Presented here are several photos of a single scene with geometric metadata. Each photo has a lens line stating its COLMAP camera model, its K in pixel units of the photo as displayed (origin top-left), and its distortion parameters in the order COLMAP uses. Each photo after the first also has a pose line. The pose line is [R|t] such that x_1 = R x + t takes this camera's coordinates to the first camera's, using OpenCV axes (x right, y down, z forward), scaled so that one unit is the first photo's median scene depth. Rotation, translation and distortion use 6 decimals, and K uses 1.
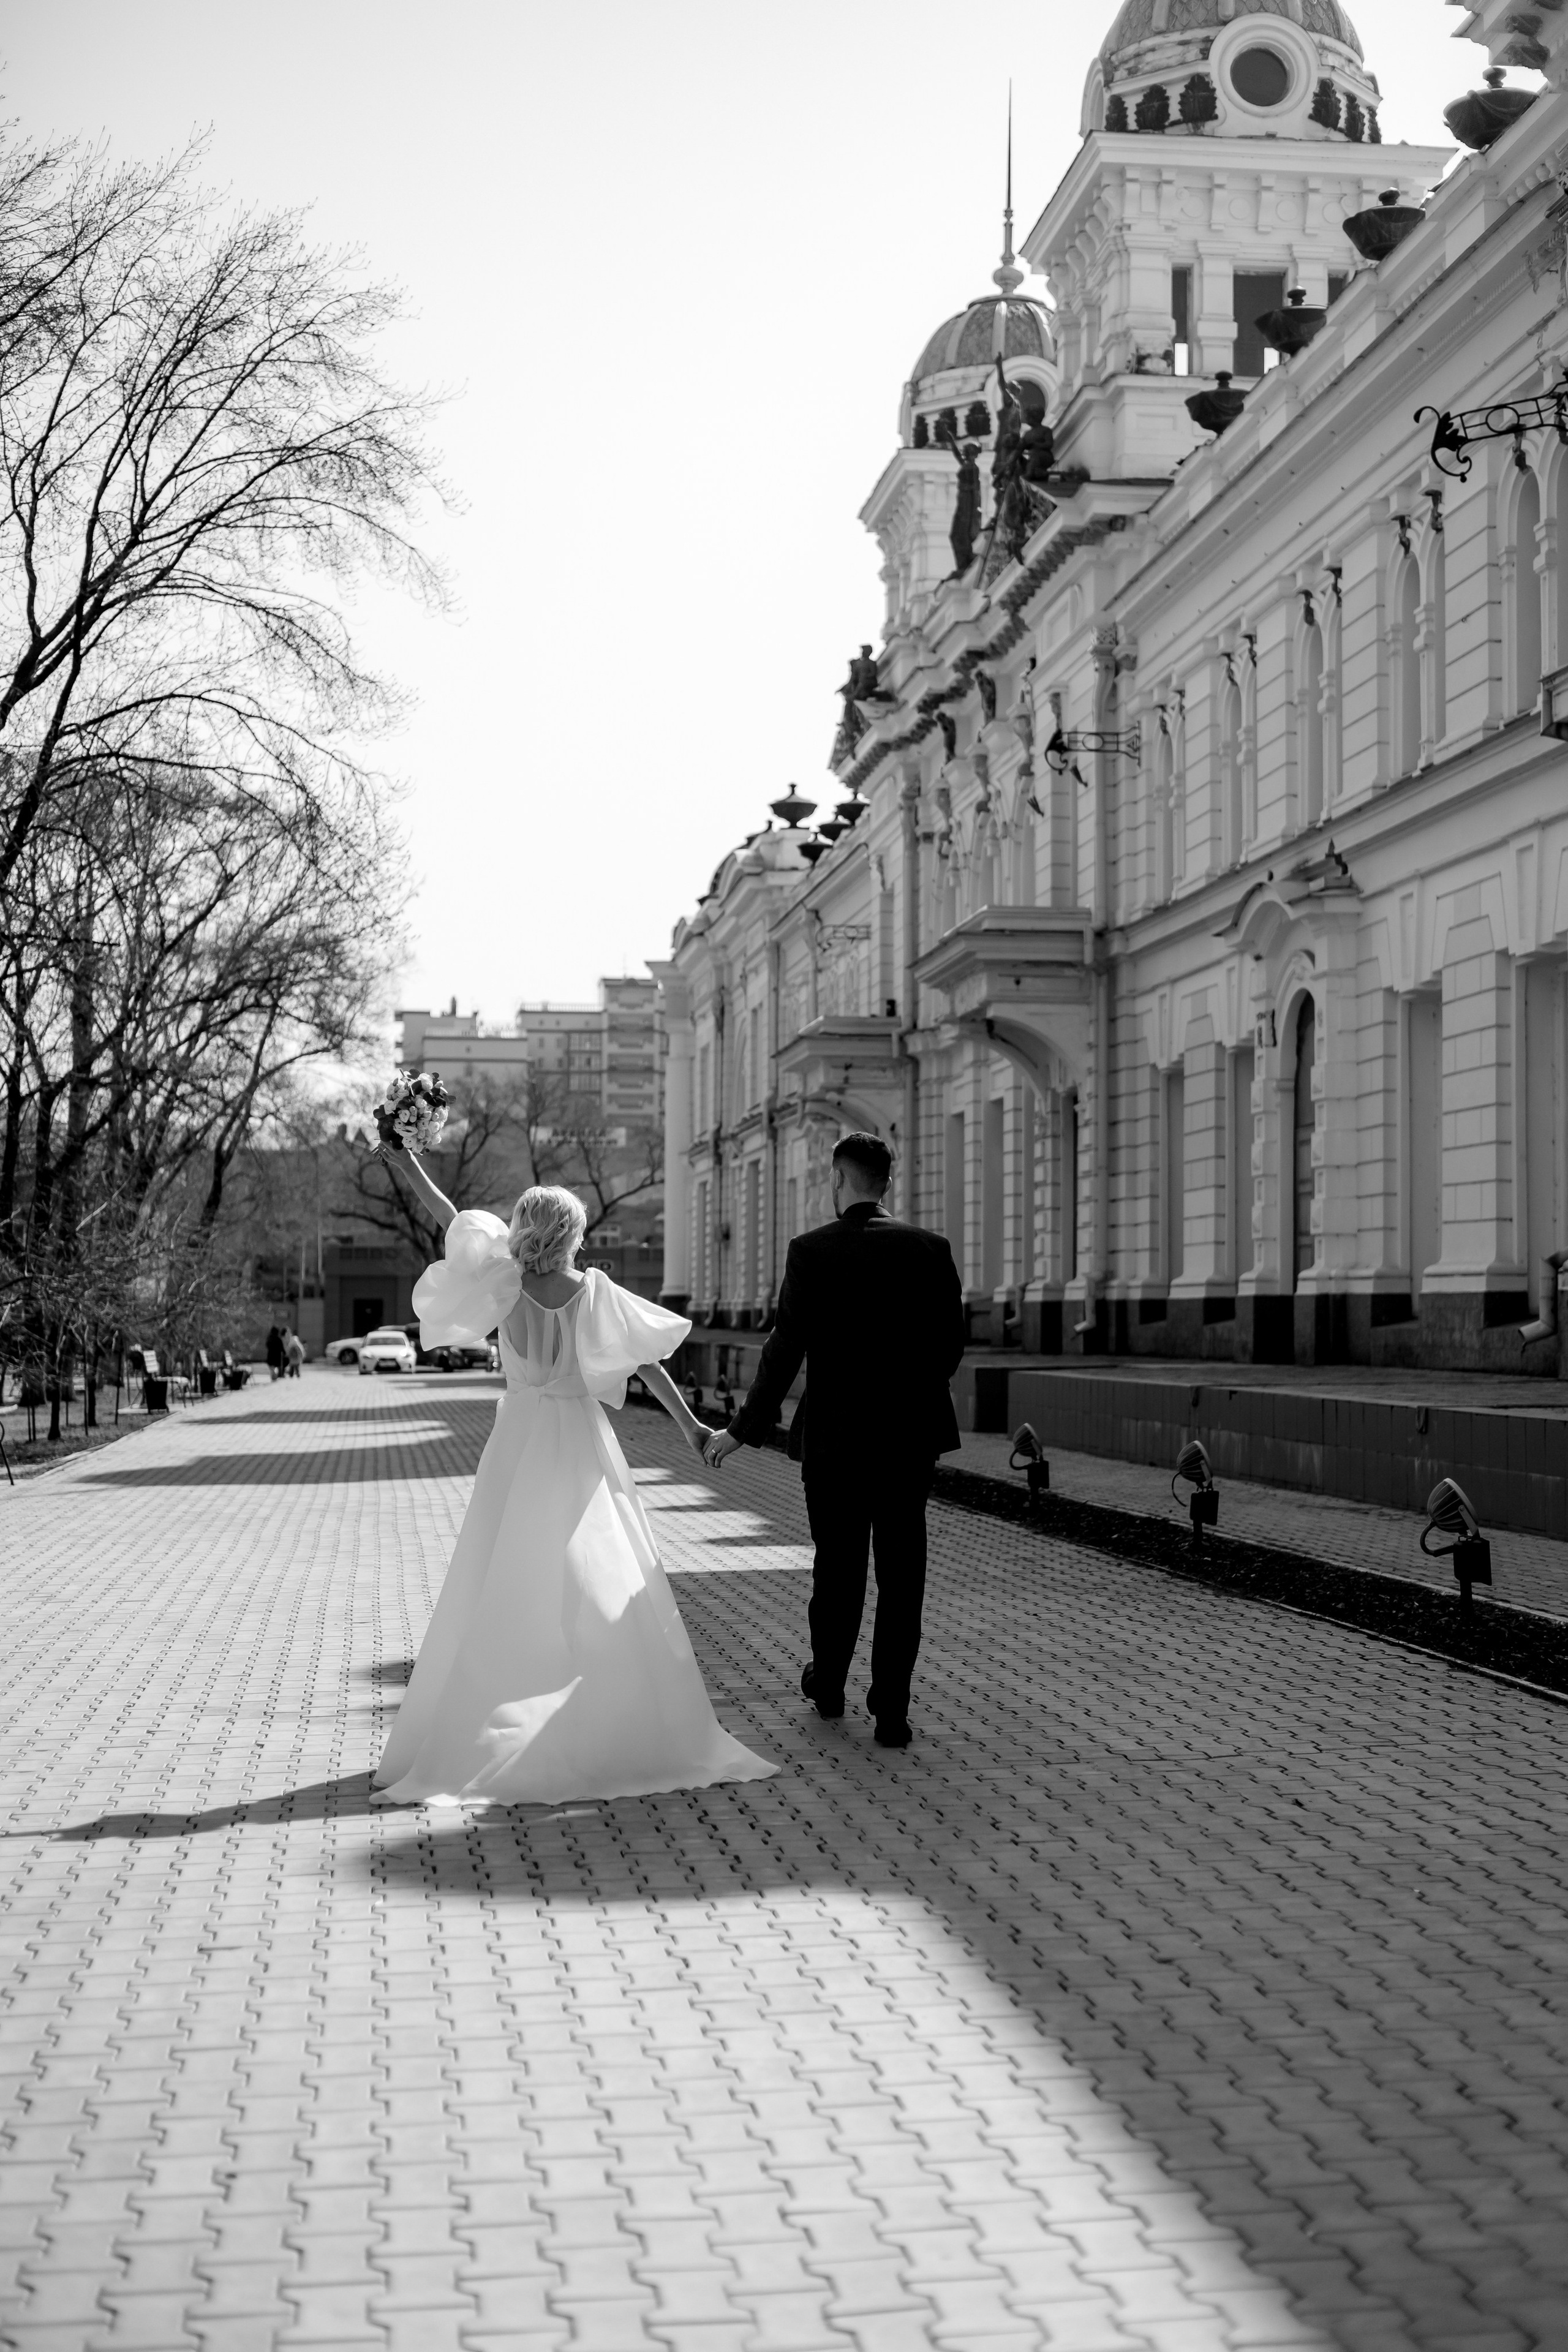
lens RADIAL K [[3227.1, 0, 787.7], [0, 3227.1, 1164.6], [0, 0, 1]] dist [0.015109, 0.000000]
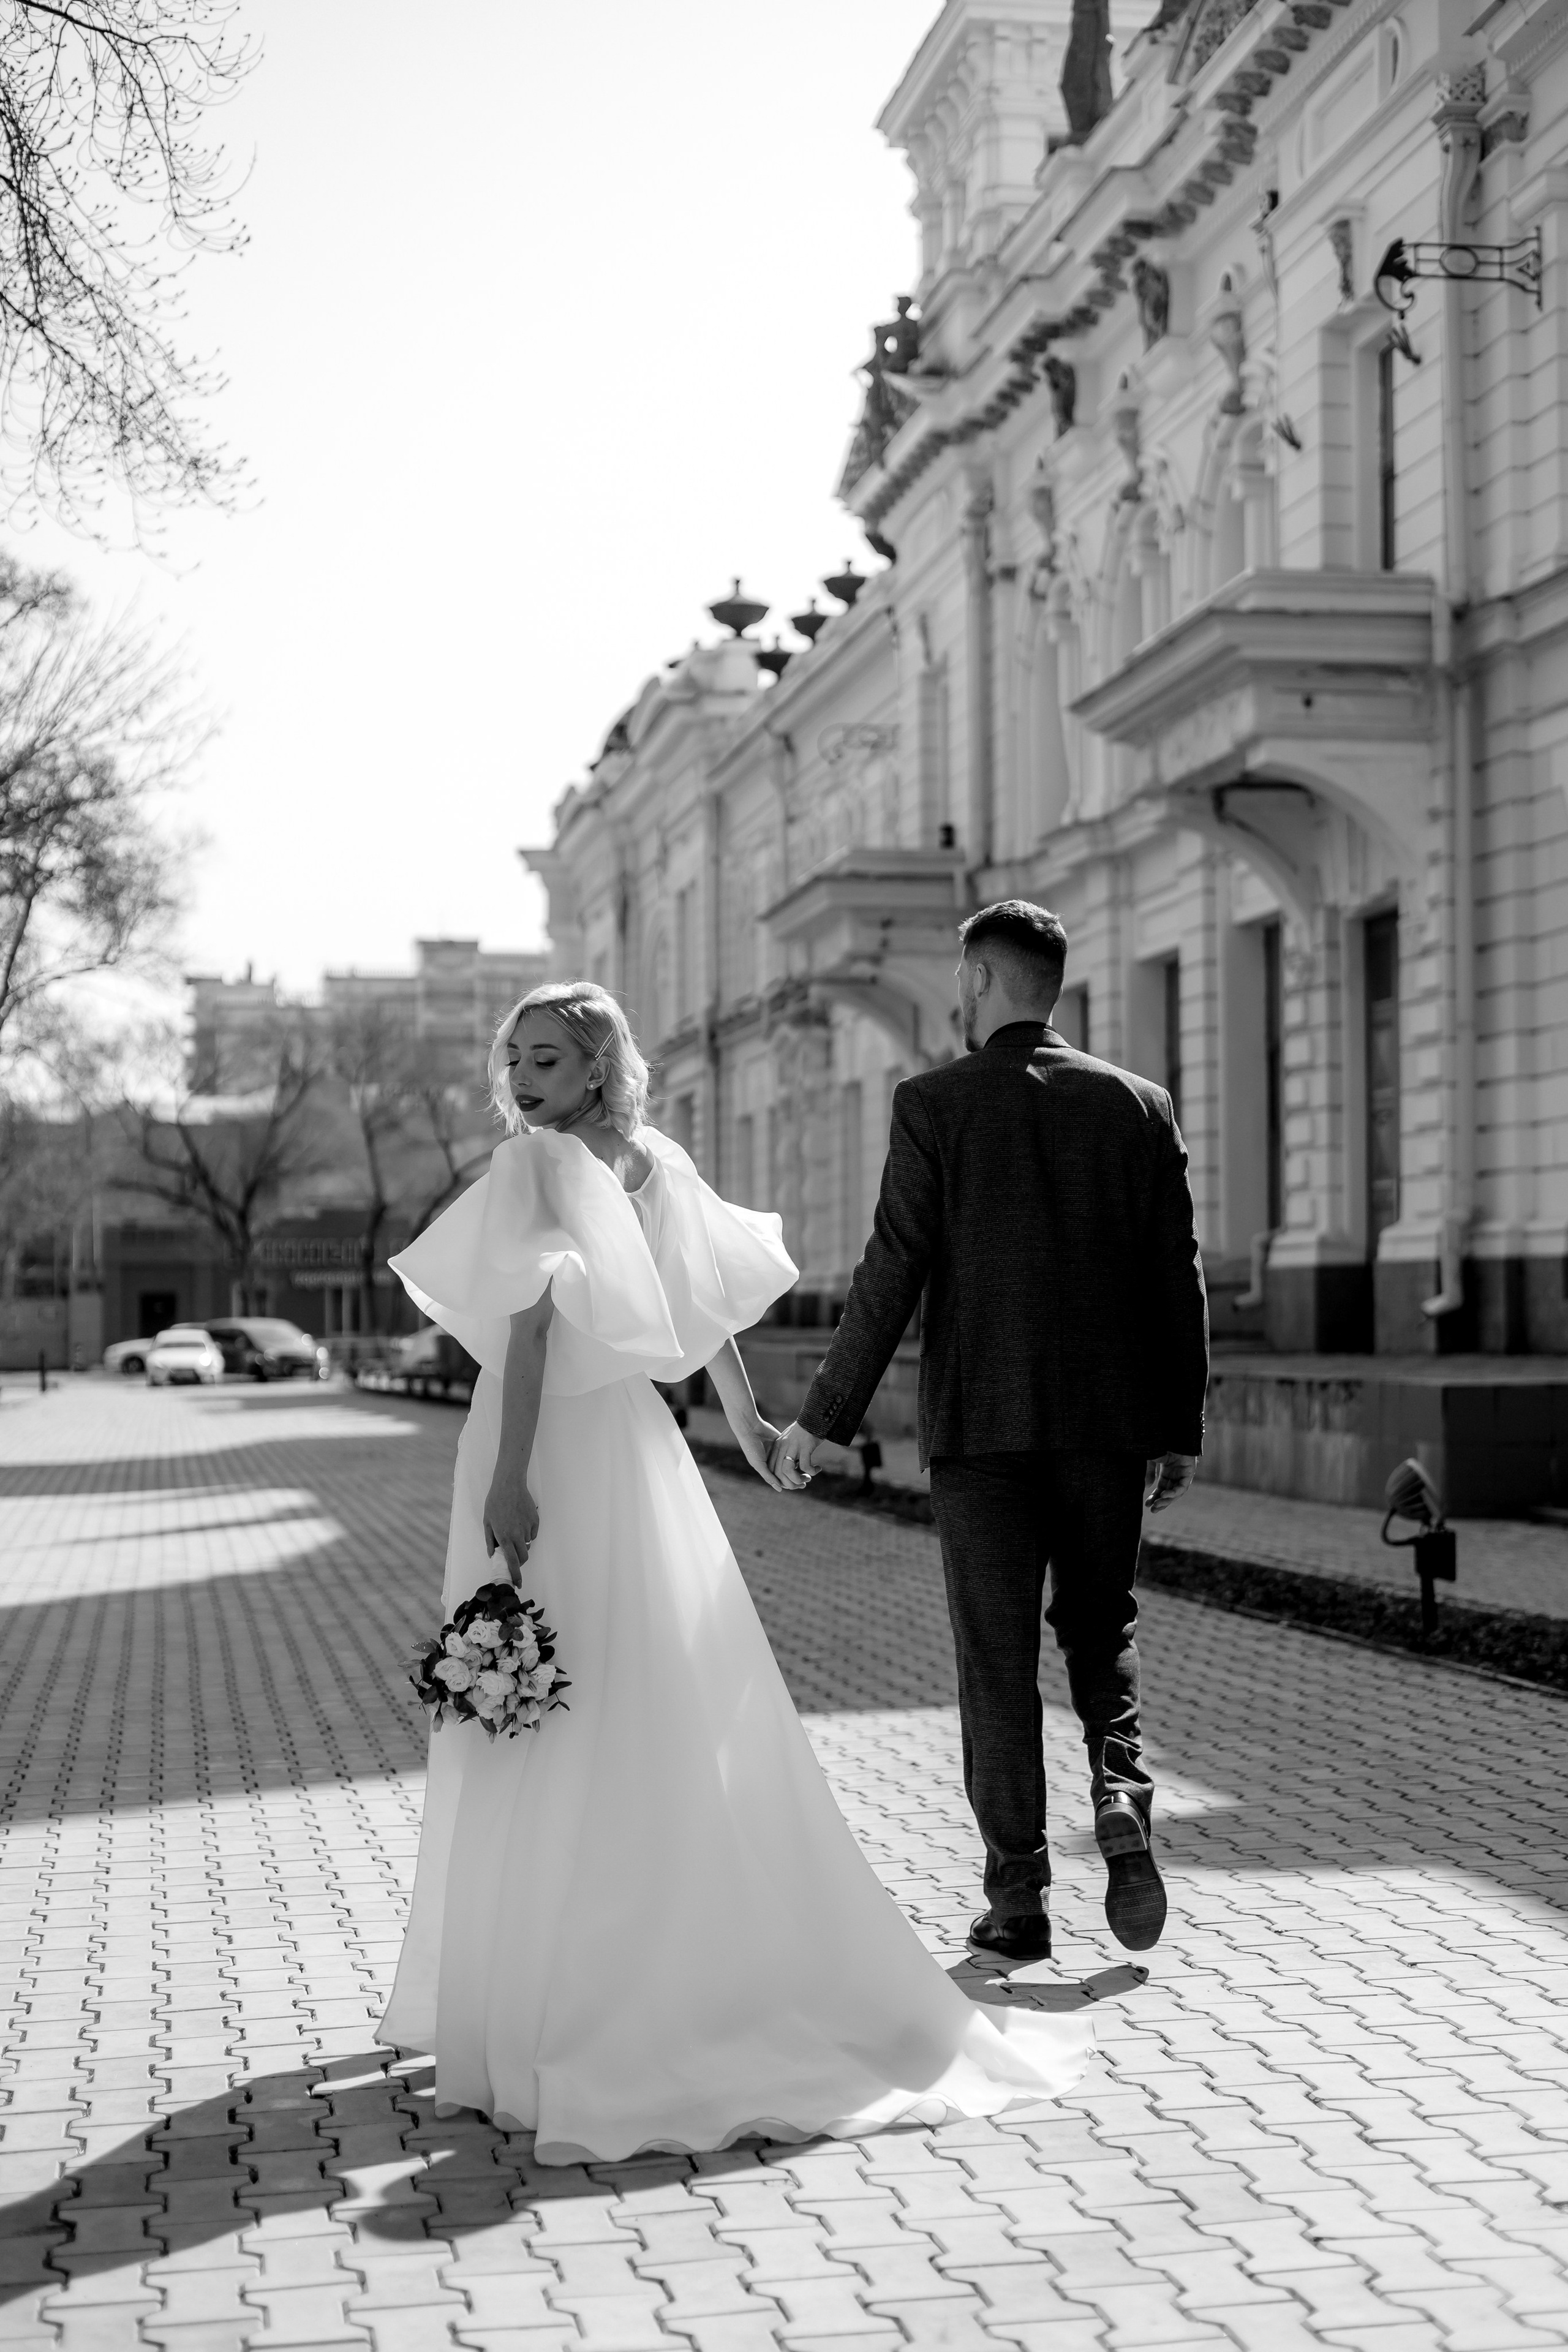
lens RADIAL K [[3227.1, 0, 781.7], [0, 3227.1, 1190.3], [0, 0, 1]] dist [0.015109, 0.000000]
pose [[0.997979, -0.011114, 0.062565, -0.043082], [0.010546, 0.999900, 0.009415, 0.017159], [-0.062663, -0.008736, 0.997997, 0.322508]]
